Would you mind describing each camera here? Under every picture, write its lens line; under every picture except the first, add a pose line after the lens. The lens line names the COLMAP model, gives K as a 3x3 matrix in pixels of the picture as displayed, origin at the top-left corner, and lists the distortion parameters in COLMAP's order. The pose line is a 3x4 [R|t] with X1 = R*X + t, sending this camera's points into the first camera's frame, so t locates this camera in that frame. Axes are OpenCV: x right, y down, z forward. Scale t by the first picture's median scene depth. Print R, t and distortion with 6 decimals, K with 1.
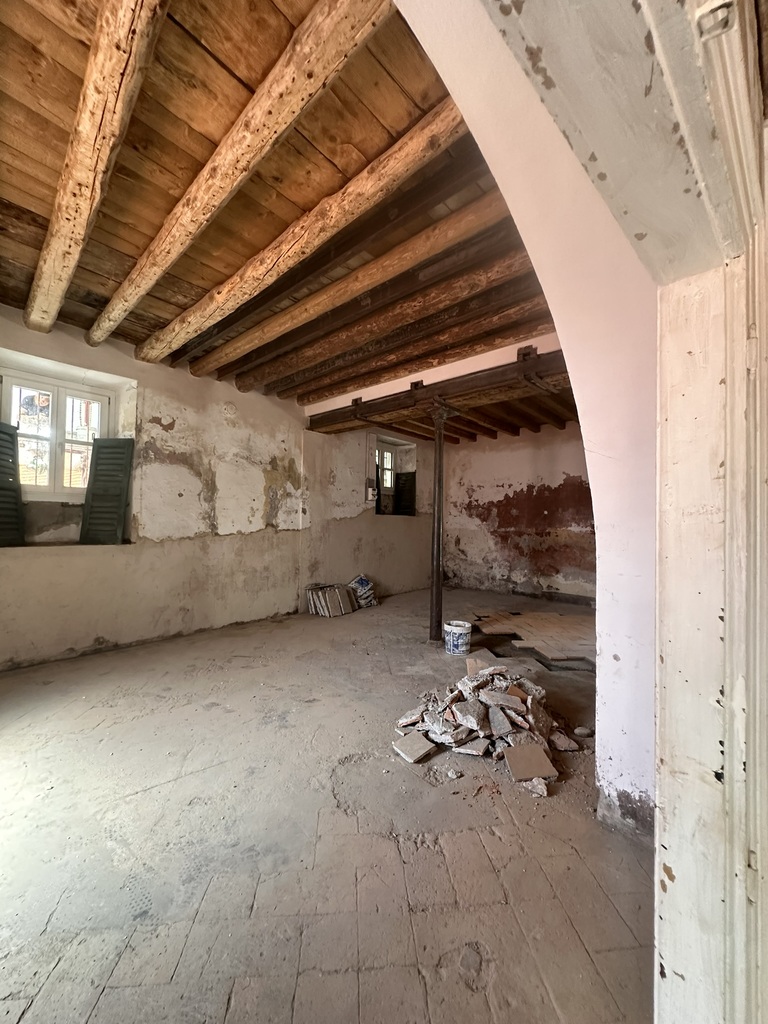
lens RADIAL K [[408.3, 0, 385.2], [0, 408.3, 511.4], [0, 0, 1]] dist [-0.003468, 0.000400]
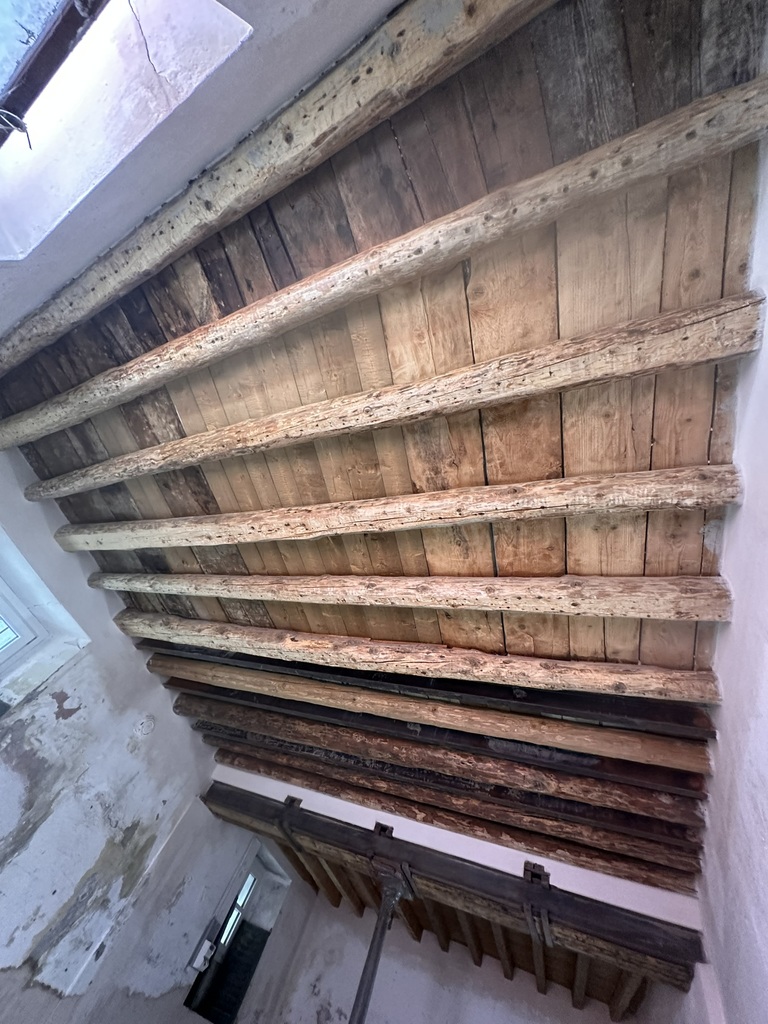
lens RADIAL K [[408.3, 0, 385.2], [0, 408.3, 511.4], [0, 0, 1]] dist [-0.003468, 0.000400]
pose [[0.842212, 0.538697, 0.022029, -0.291903], [-0.328721, 0.545459, -0.770984, -0.041119], [-0.427343, 0.642091, 0.636473, 0.106254]]
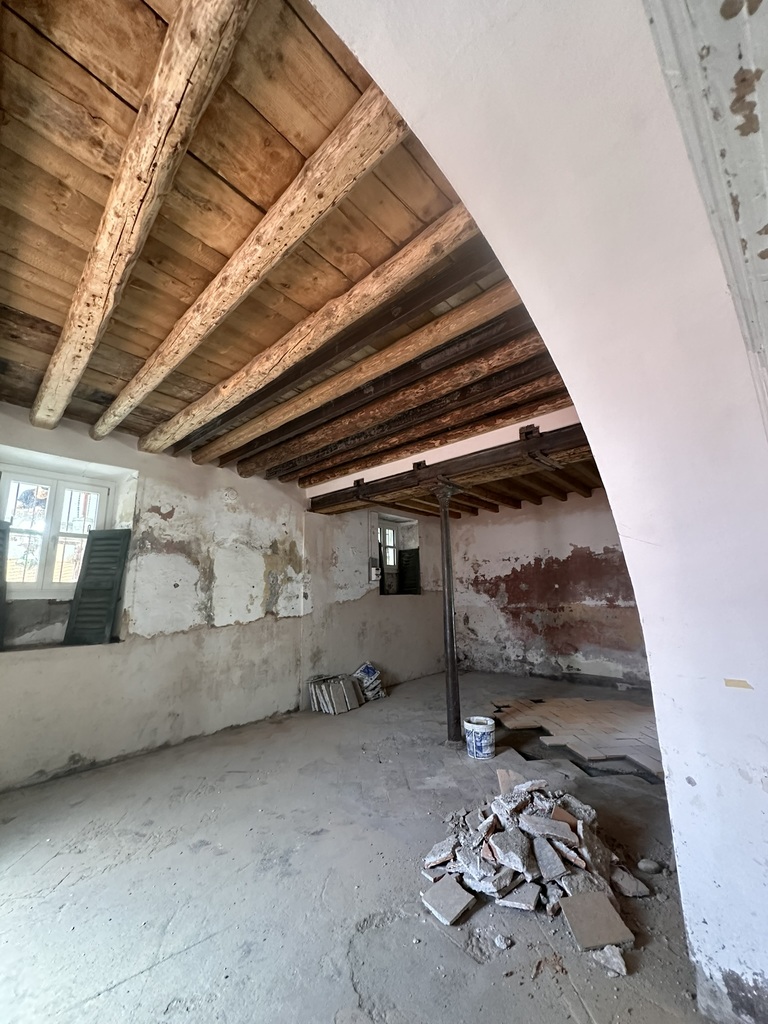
lens RADIAL K [[409.6, 0, 385.4], [0, 409.6, 510.8], [0, 0, 1]] dist [-0.004075, 0.000744]
pose [[0.999311, -0.036190, 0.008196, -0.019297], [0.037071, 0.983330, -0.178013, -0.026255], [-0.001617, 0.178194, 0.983994, 0.036294]]
